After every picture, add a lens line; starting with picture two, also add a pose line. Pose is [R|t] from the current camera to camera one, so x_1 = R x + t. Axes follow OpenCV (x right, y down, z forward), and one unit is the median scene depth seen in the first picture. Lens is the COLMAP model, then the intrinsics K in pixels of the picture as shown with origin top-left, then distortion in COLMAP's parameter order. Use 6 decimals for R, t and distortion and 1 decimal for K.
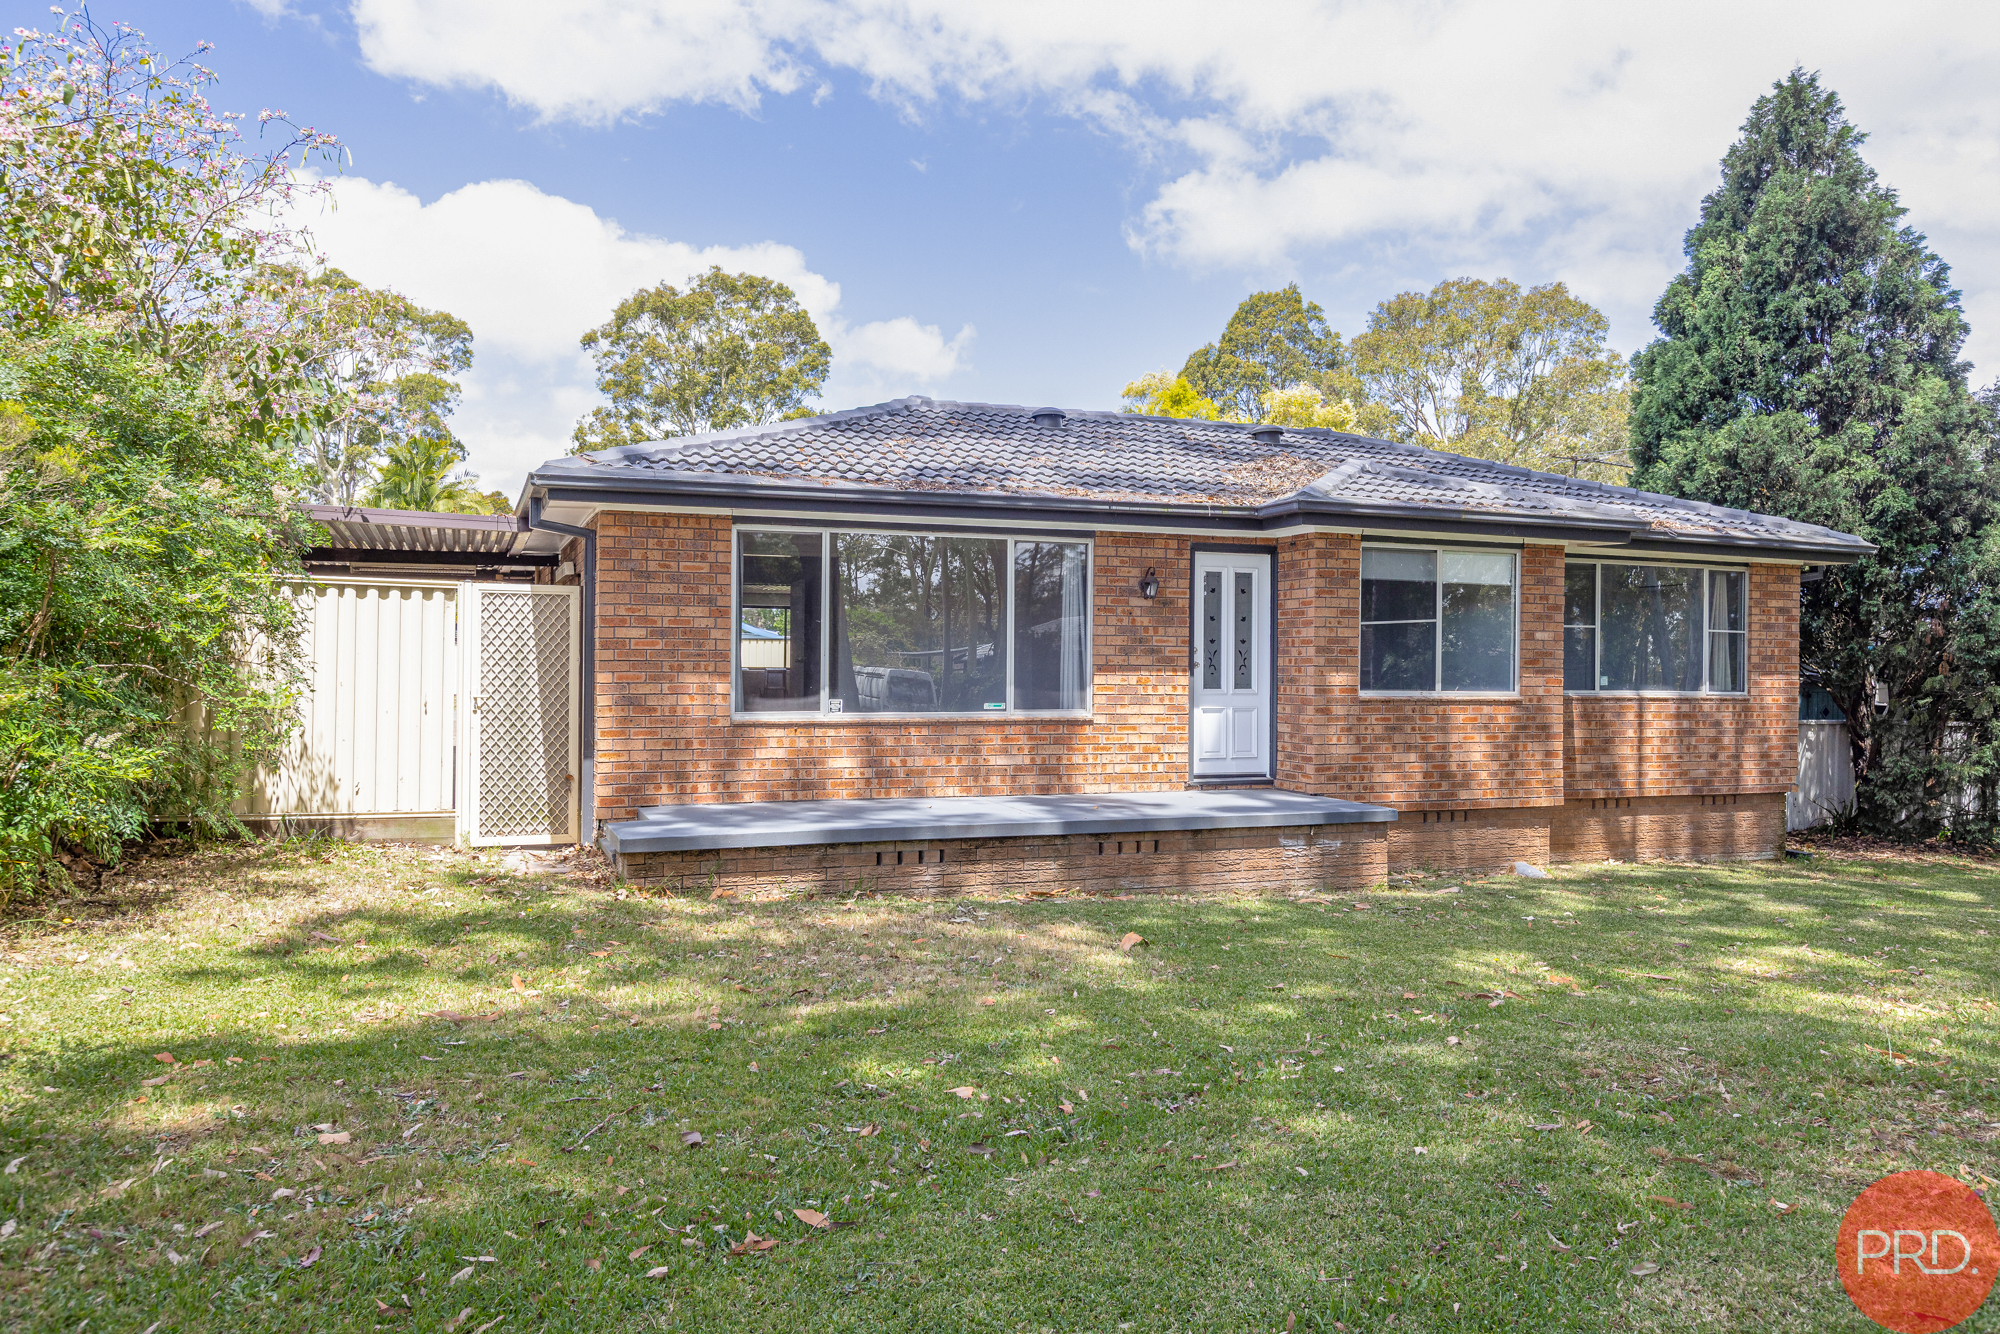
lens RADIAL K [[1448.1, 0, 1000.0], [0, 1448.1, 667.0], [0, 0, 1]] dist [0.008717, -0.000762]
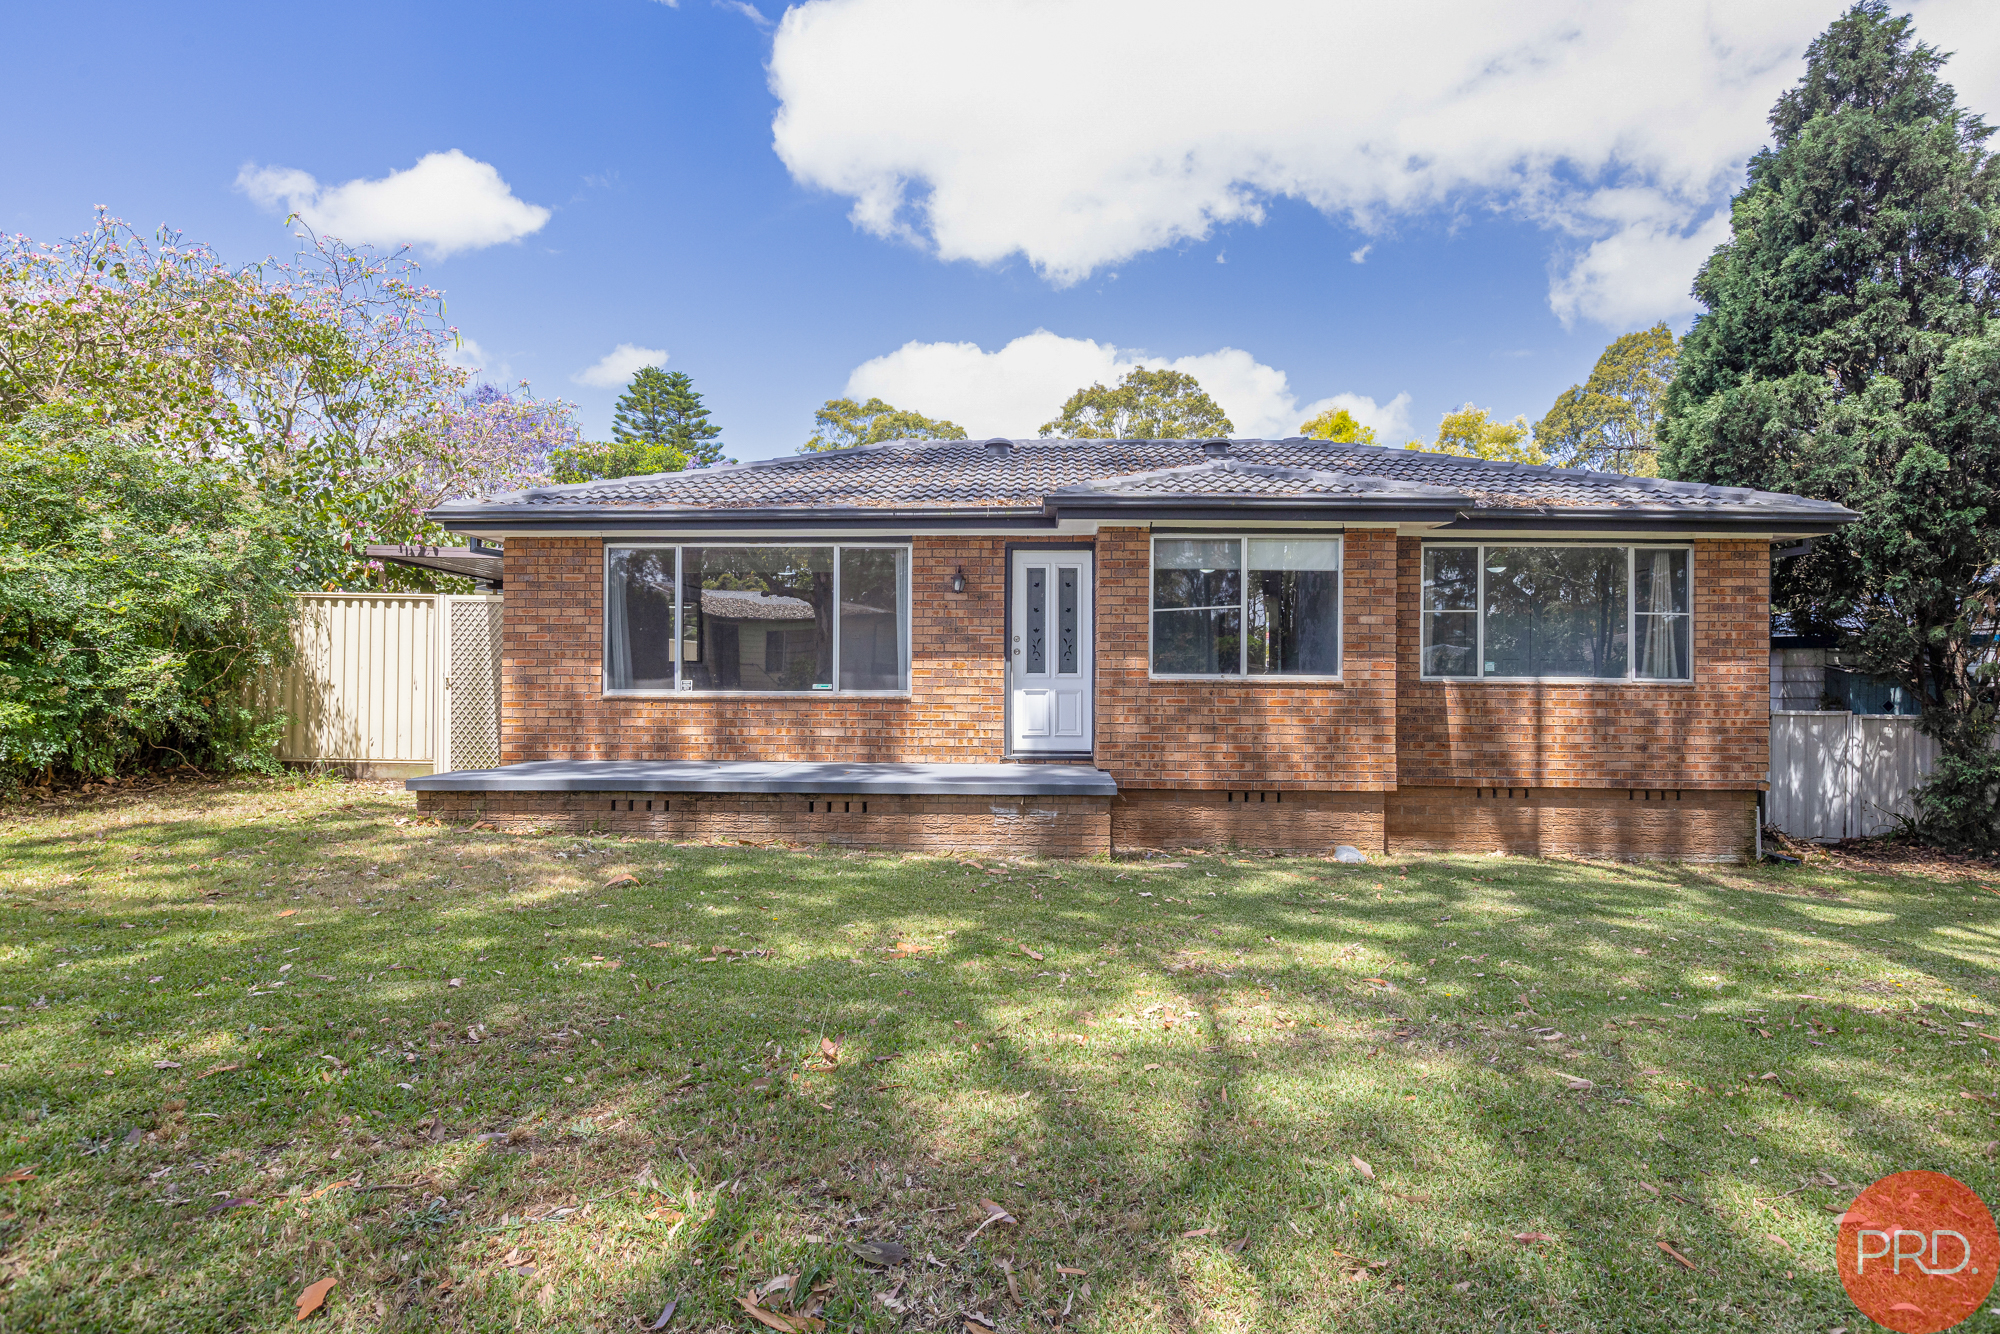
lens RADIAL K [[1116.6, 0, 1000.0], [0, 1116.6, 667.0], [0, 0, 1]] dist [-0.002474, 0.001977]
pose [[0.915073, -0.005975, -0.403243, 0.457819], [0.001352, 0.999930, -0.011750, 0.019929], [0.403285, 0.010208, 0.915018, 0.199036]]
